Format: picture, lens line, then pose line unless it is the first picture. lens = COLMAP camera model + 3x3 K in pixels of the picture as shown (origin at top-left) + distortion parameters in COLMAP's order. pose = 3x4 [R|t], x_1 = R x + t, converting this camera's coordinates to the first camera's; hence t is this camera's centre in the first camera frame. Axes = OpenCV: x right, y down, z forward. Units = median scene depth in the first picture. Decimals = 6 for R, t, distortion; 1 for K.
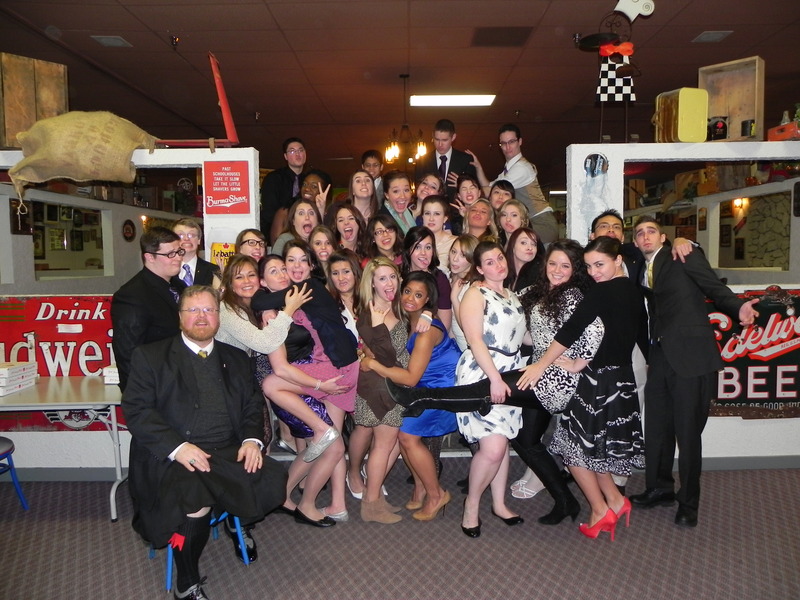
lens RADIAL K [[603.1, 0, 413.2], [0, 603.1, 294.3], [0, 0, 1]] dist [-0.012402, -0.003164]
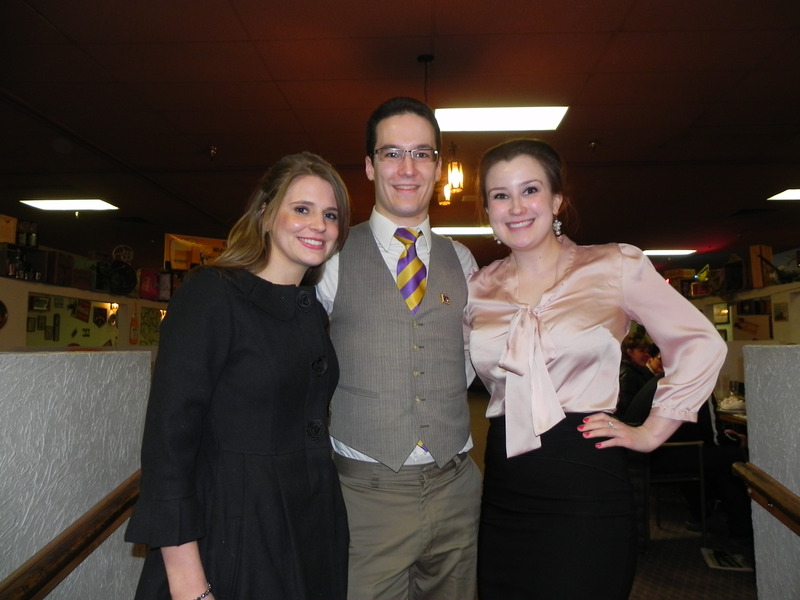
lens RADIAL K [[603.9, 0, 411.4], [0, 603.9, 293.3], [0, 0, 1]] dist [-0.011770, 0.004134]
pose [[0.999256, 0.002497, -0.038490, -0.008918], [-0.008315, 0.988384, -0.151751, -0.072667], [0.037664, 0.151958, 0.987669, 0.792468]]
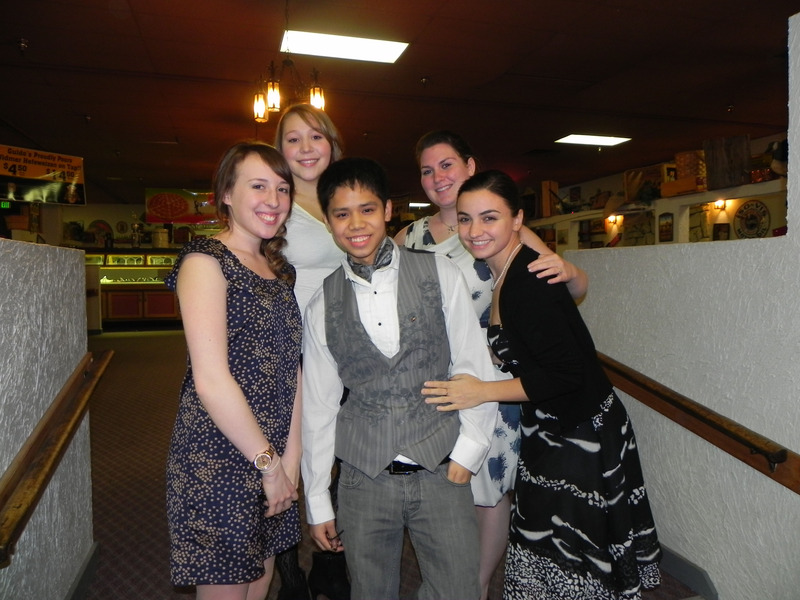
lens RADIAL K [[602.7, 0, 412.1], [0, 602.7, 295.2], [0, 0, 1]] dist [-0.007422, -0.000506]
pose [[0.957817, -0.005158, 0.287334, -0.125679], [0.013286, 0.999565, -0.026343, -0.039519], [-0.287073, 0.029049, 0.957468, 0.683776]]
